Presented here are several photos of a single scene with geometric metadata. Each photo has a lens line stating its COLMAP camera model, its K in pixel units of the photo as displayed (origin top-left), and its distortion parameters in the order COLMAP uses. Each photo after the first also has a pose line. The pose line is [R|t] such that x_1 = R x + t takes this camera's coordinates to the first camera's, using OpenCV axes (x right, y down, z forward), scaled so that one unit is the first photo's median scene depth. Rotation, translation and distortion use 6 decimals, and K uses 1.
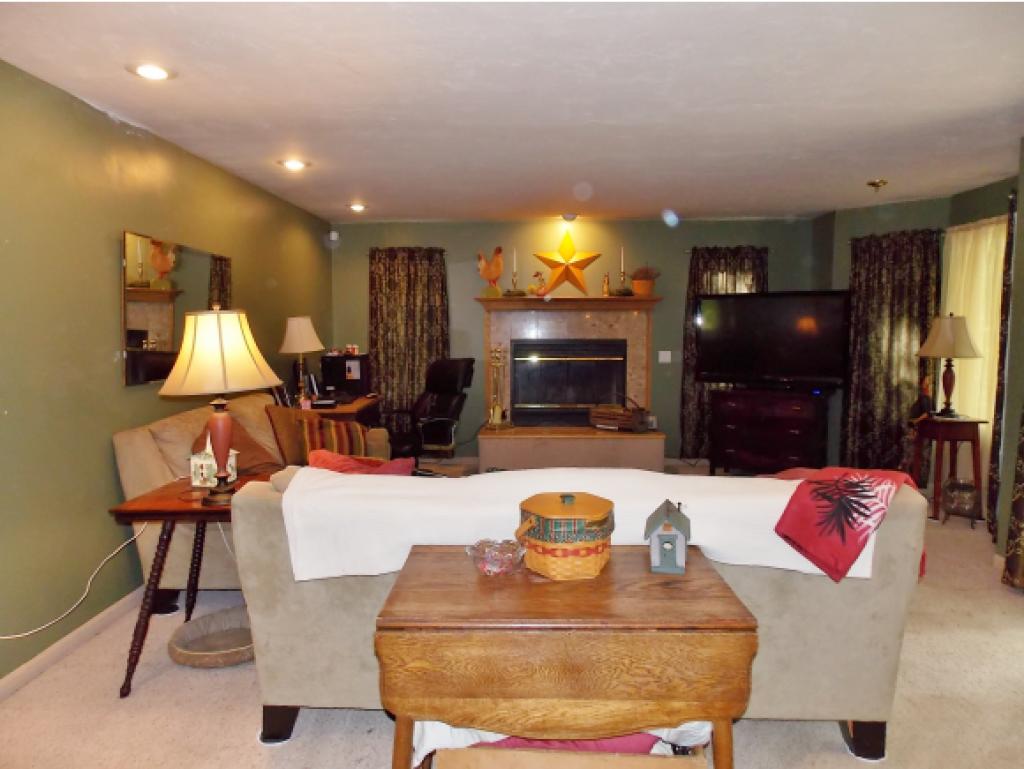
lens RADIAL K [[675.4, 0, 517.2], [0, 675.4, 382.4], [0, 0, 1]] dist [-0.001718, -0.004962]
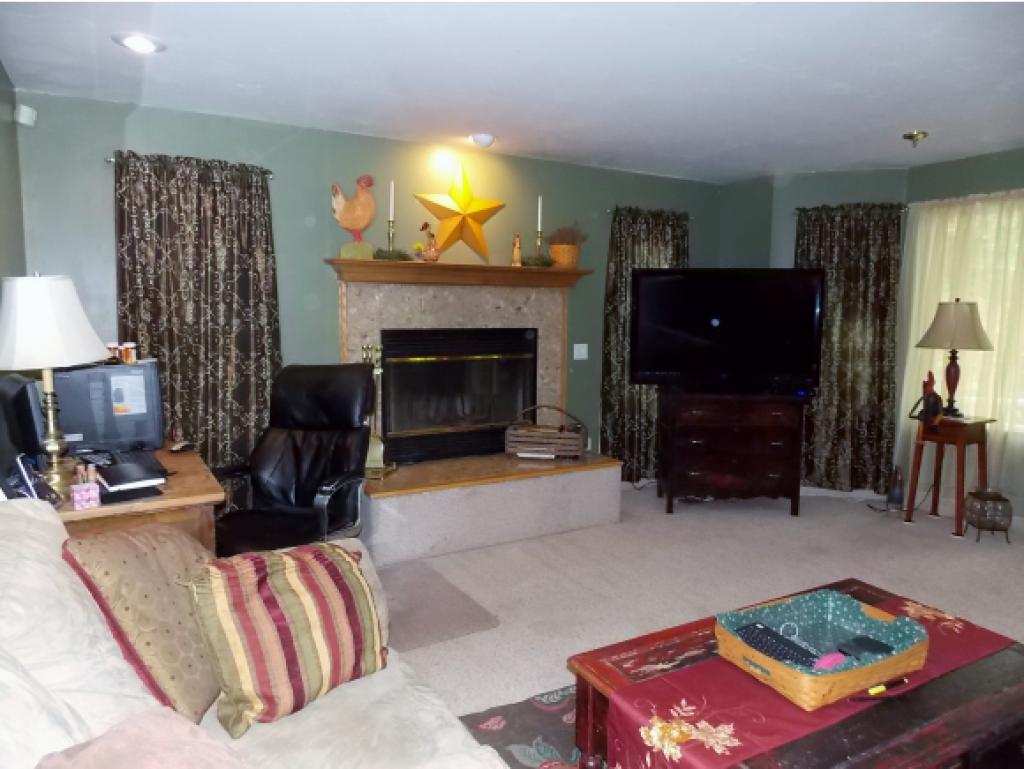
lens RADIAL K [[675.4, 0, 511.3], [0, 675.4, 380.9], [0, 0, 1]] dist [-0.001718, -0.004962]
pose [[0.859485, -0.043552, 0.509303, -0.229166], [0.032683, 0.999007, 0.030272, -0.031163], [-0.510115, -0.009373, 0.860055, 0.407981]]
